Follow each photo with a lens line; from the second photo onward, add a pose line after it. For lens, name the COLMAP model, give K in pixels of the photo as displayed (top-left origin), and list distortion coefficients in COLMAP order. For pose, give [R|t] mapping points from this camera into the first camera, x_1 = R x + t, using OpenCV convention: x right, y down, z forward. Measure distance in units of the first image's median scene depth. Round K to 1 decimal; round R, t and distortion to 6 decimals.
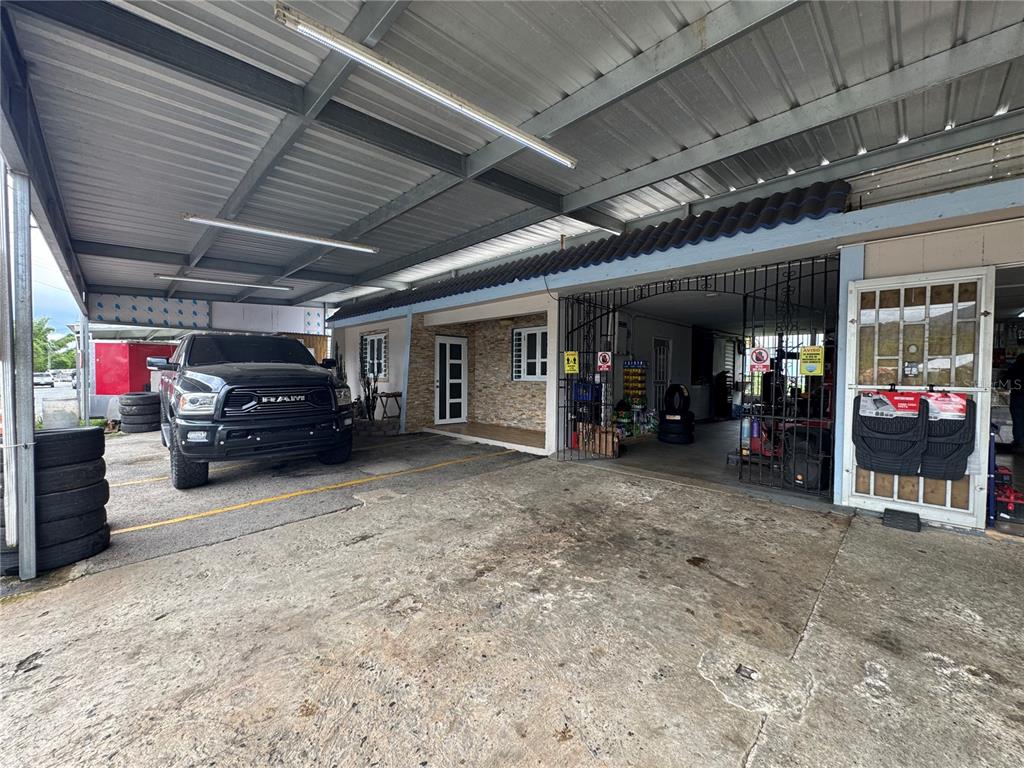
lens RADIAL K [[411.5, 0, 512.0], [0, 411.5, 382.7], [0, 0, 1]] dist [-0.002813, 0.000089]
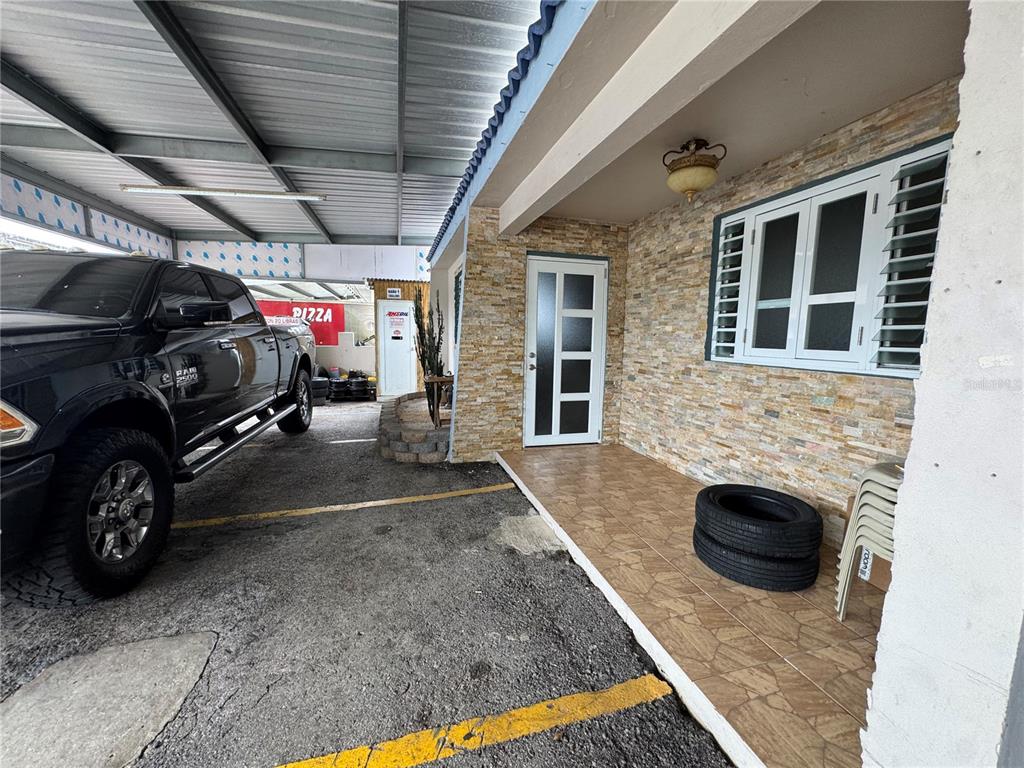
lens RADIAL K [[411.5, 0, 512.0], [0, 411.5, 382.7], [0, 0, 1]] dist [-0.002813, 0.000089]
pose [[0.877919, 0.062704, -0.474685, 0.023054], [-0.018667, 0.995116, 0.096927, -0.017841], [0.478445, -0.076233, 0.874802, 0.581226]]
